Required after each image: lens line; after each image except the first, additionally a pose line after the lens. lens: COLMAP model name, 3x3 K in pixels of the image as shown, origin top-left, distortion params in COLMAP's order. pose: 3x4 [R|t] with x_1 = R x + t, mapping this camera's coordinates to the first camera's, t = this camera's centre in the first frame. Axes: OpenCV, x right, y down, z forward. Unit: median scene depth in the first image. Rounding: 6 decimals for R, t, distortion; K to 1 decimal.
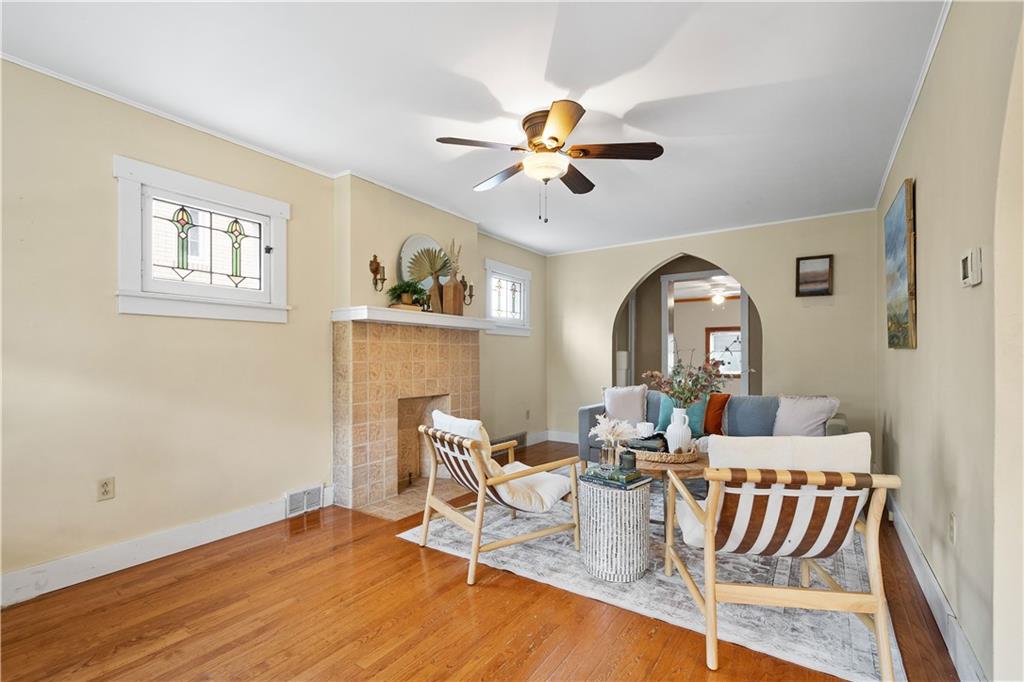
lens RADIAL K [[460.5, 0, 509.1], [0, 460.5, 361.3], [0, 0, 1]] dist [-0.003122, -0.001114]
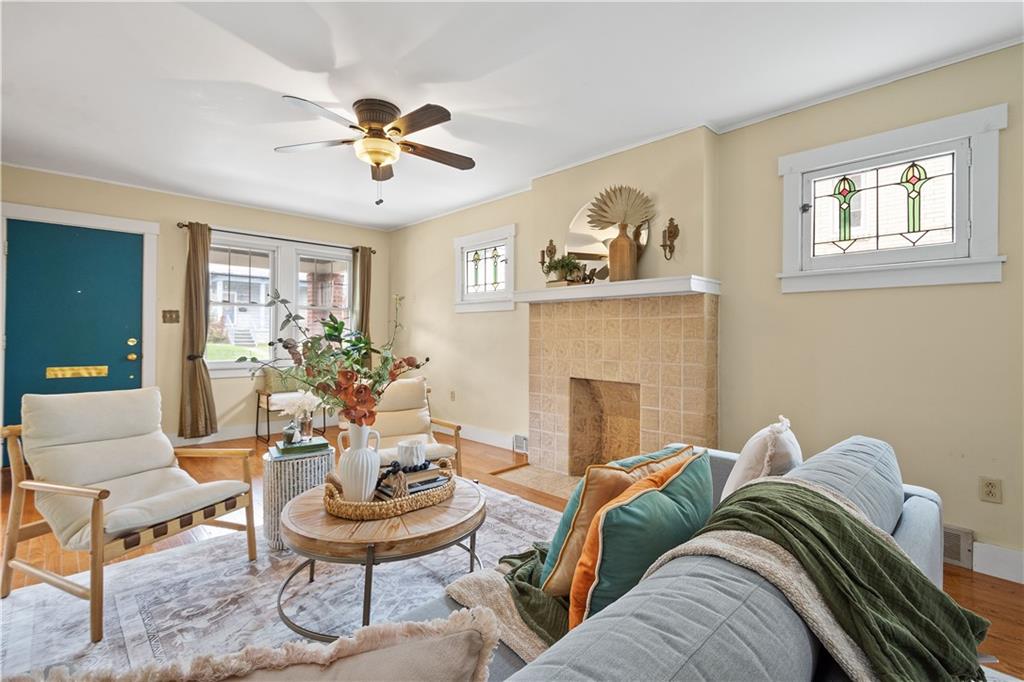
lens RADIAL K [[460.5, 0, 521.6], [0, 460.5, 331.0], [0, 0, 1]] dist [-0.003122, -0.001114]
pose [[-0.172754, -0.002167, -0.984963, 0.490713], [-0.006190, 0.999980, -0.001115, -0.010062], [0.984946, 0.005904, -0.172764, 0.702594]]
